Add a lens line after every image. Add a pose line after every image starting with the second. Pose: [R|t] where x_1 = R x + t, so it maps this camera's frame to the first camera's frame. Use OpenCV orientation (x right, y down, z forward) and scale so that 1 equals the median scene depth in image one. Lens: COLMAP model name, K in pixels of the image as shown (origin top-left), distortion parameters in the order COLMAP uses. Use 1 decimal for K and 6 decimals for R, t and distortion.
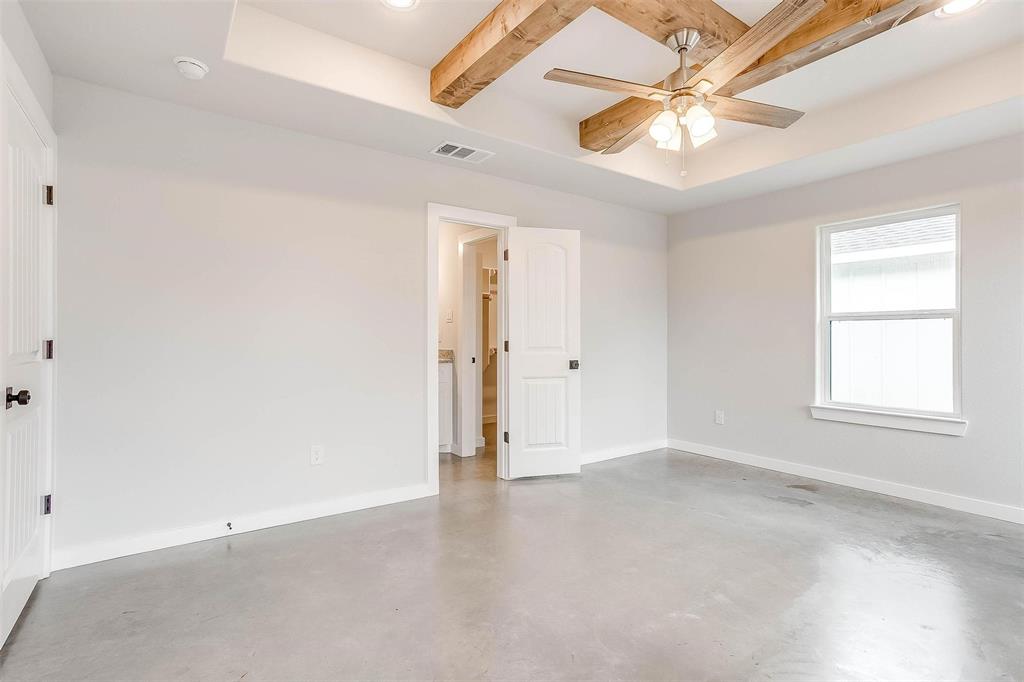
lens RADIAL K [[494.5, 0, 510.7], [0, 494.5, 329.4], [0, 0, 1]] dist [-0.038538, 0.030305]
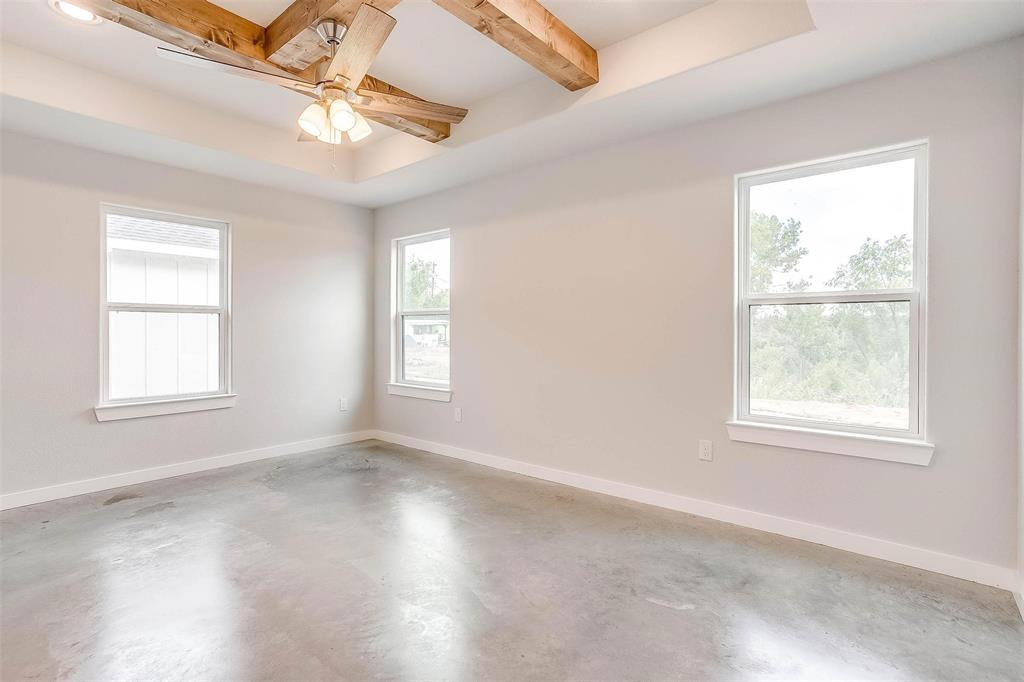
lens RADIAL K [[494.5, 0, 510.7], [0, 494.5, 329.4], [0, 0, 1]] dist [-0.038538, 0.030305]
pose [[-0.248038, -0.002507, 0.968747, -0.446532], [-0.020050, 0.999796, -0.002546, 0.005059], [-0.968543, -0.020055, -0.248037, 0.558039]]
